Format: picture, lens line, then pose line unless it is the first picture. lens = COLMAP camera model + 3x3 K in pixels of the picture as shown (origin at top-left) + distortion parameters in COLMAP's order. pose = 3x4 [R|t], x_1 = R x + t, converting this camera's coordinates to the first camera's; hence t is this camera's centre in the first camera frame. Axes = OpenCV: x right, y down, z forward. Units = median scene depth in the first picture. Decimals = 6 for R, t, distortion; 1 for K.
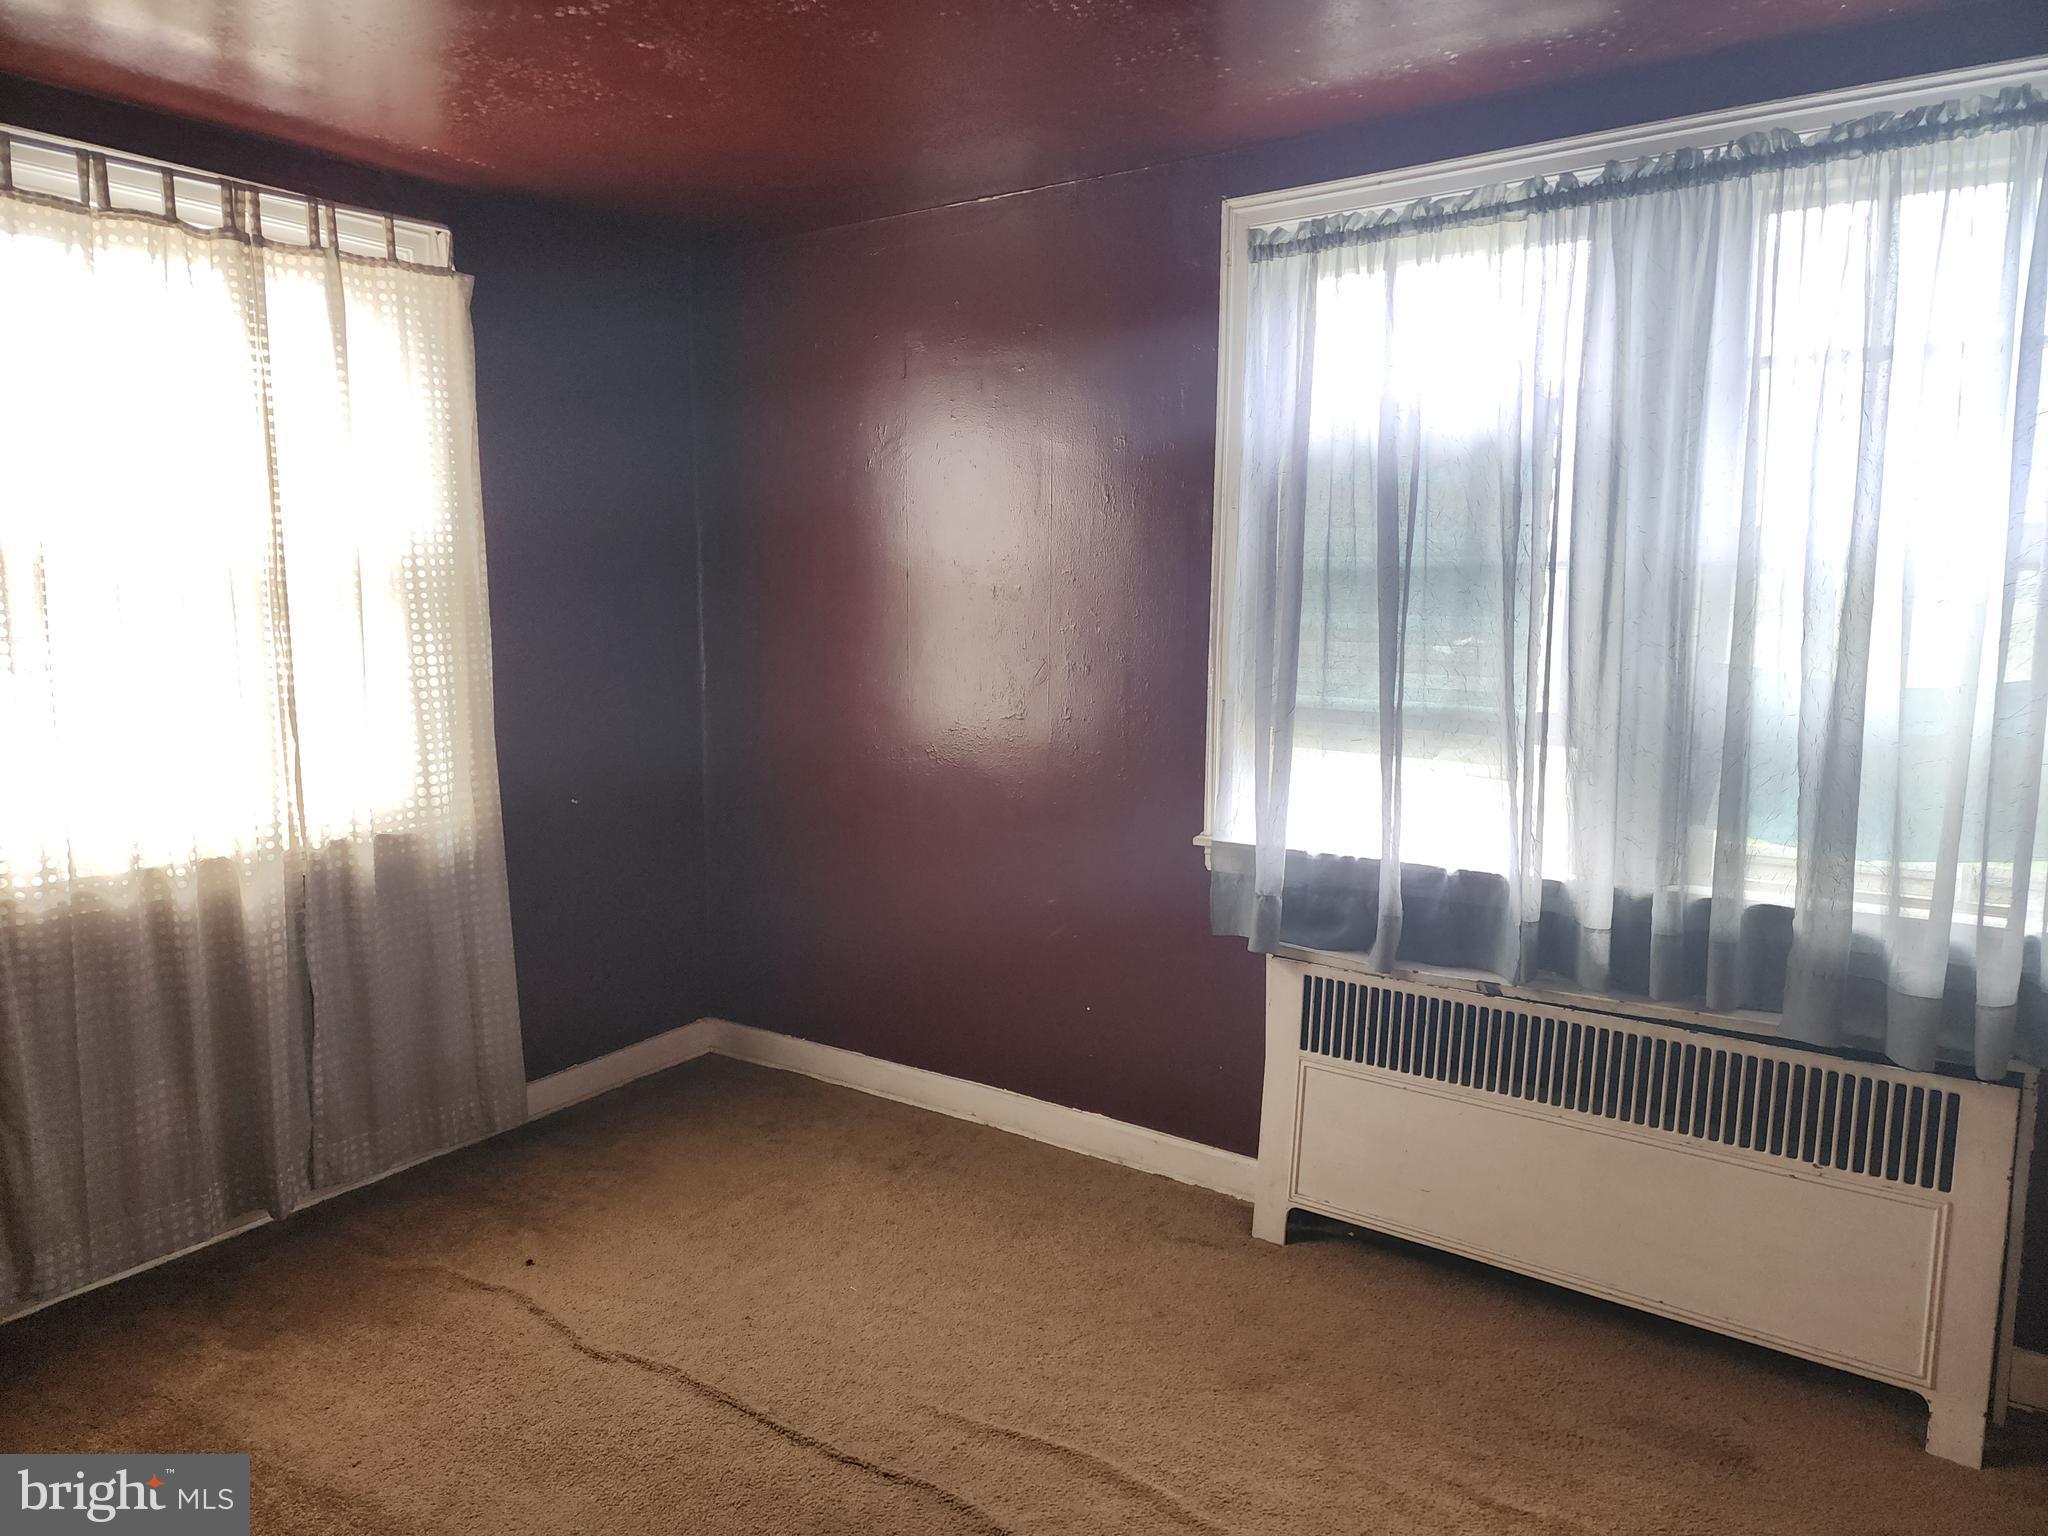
lens RADIAL K [[1364.4, 0, 1020.5], [0, 1364.4, 779.2], [0, 0, 1]] dist [0.095130, -0.093817]
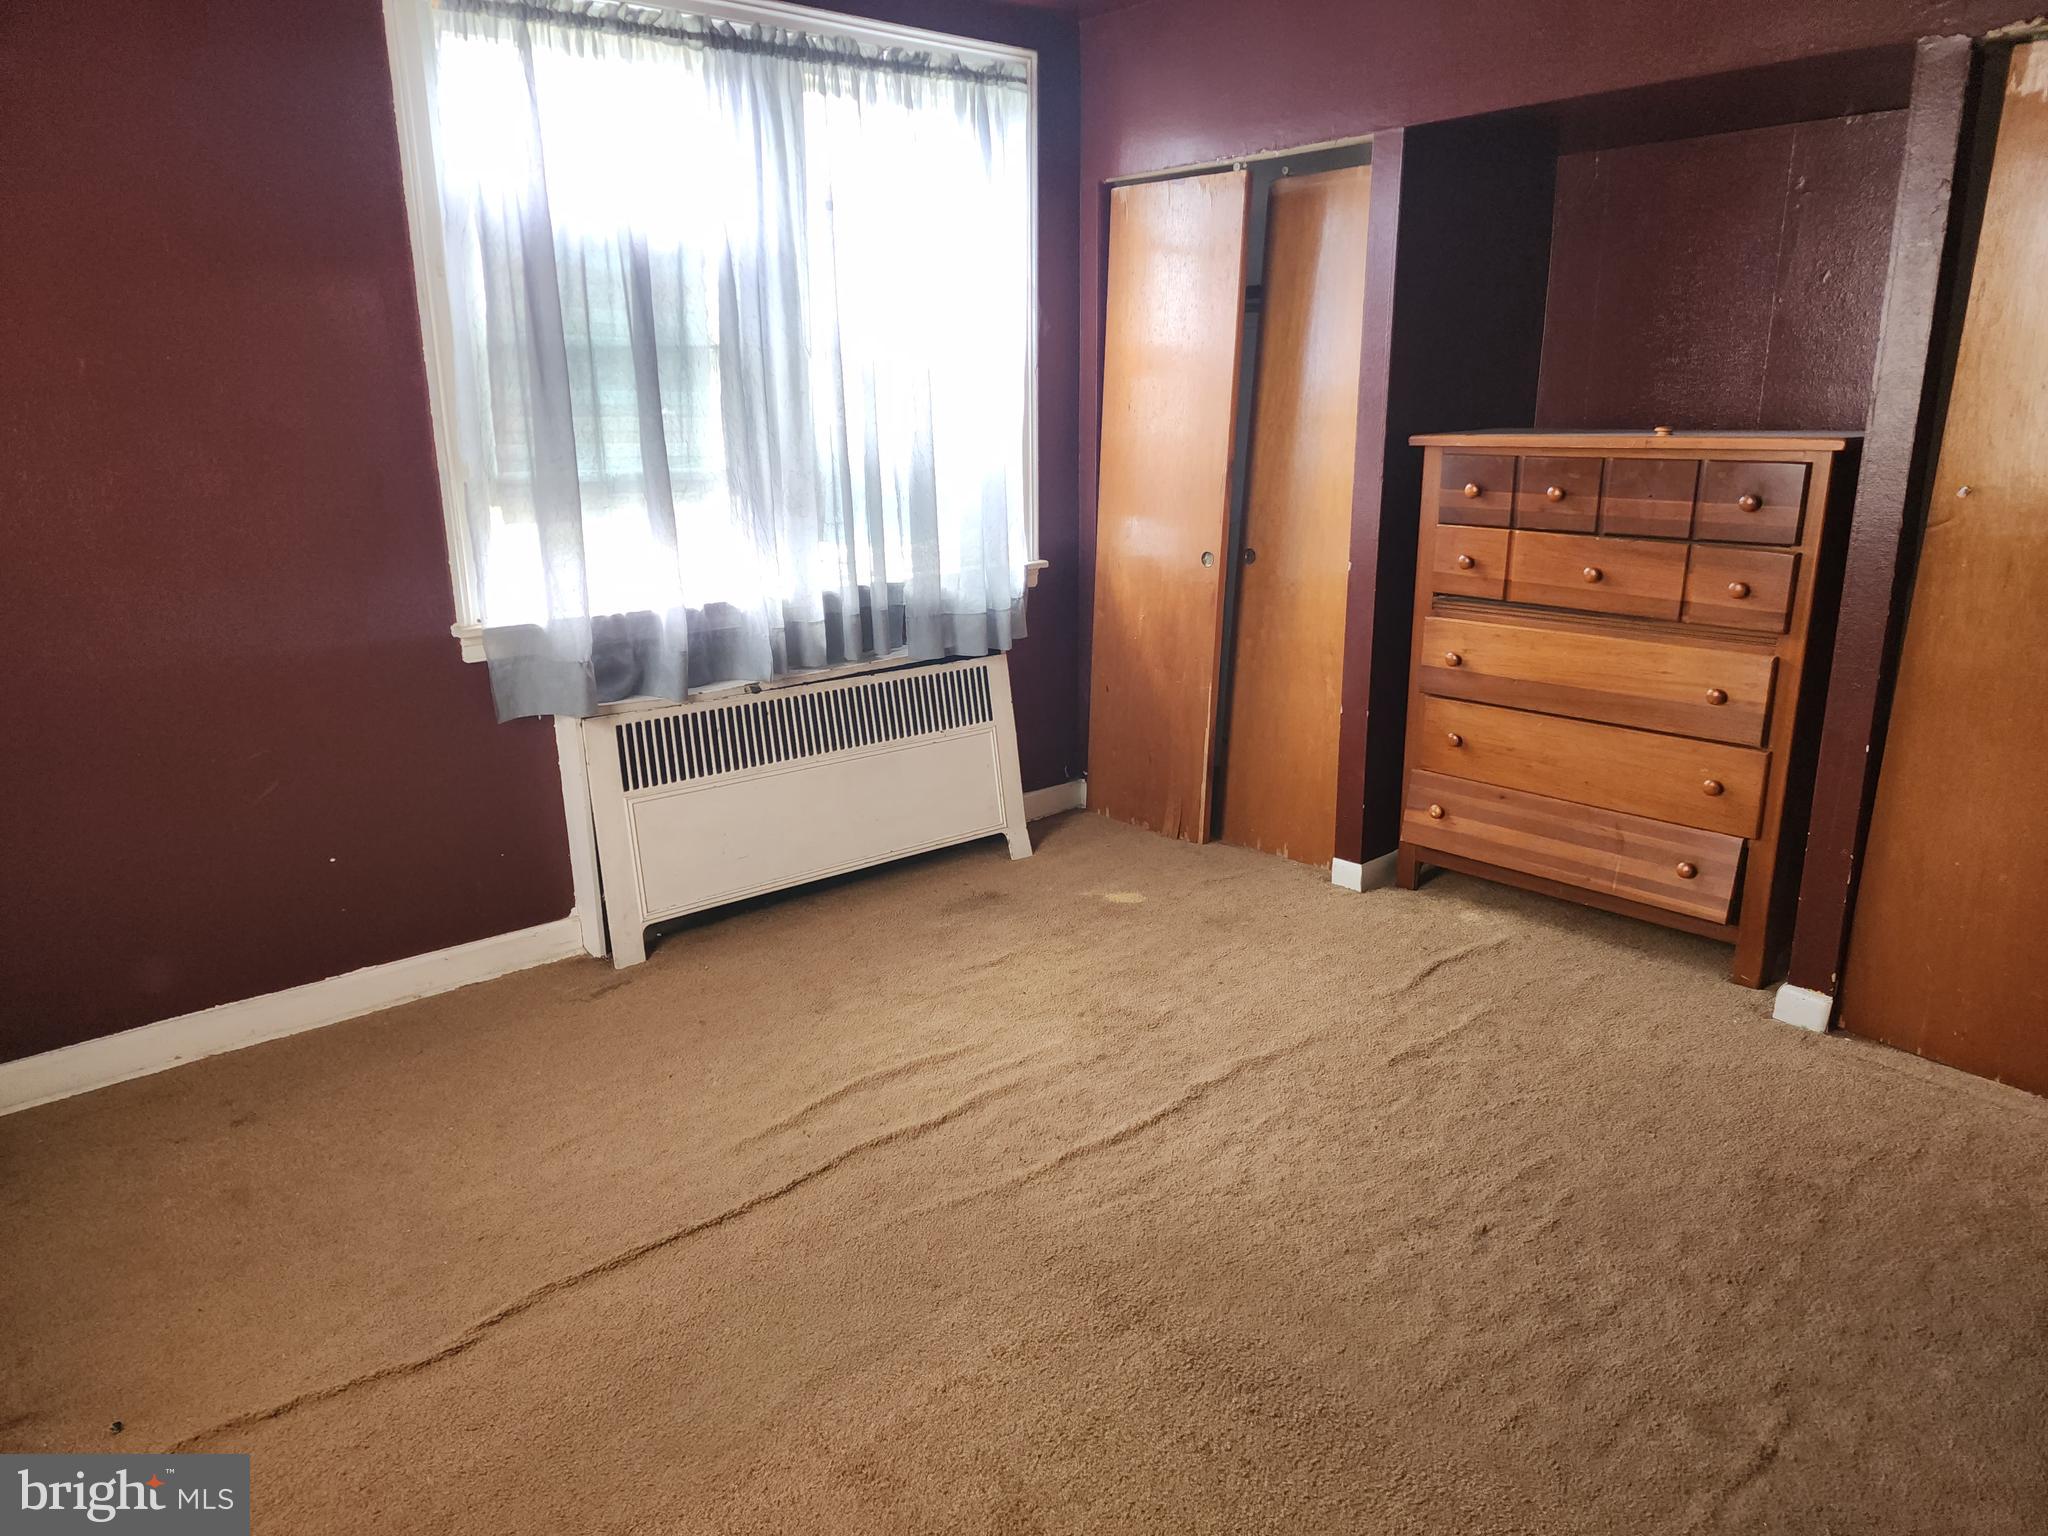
lens RADIAL K [[1364.4, 0, 1020.5], [0, 1364.4, 779.2], [0, 0, 1]] dist [0.095130, -0.093817]
pose [[0.240012, -0.276777, 0.930478, -0.854134], [0.130340, 0.959004, 0.251641, -0.060482], [-0.961980, 0.060882, 0.266248, 0.434673]]
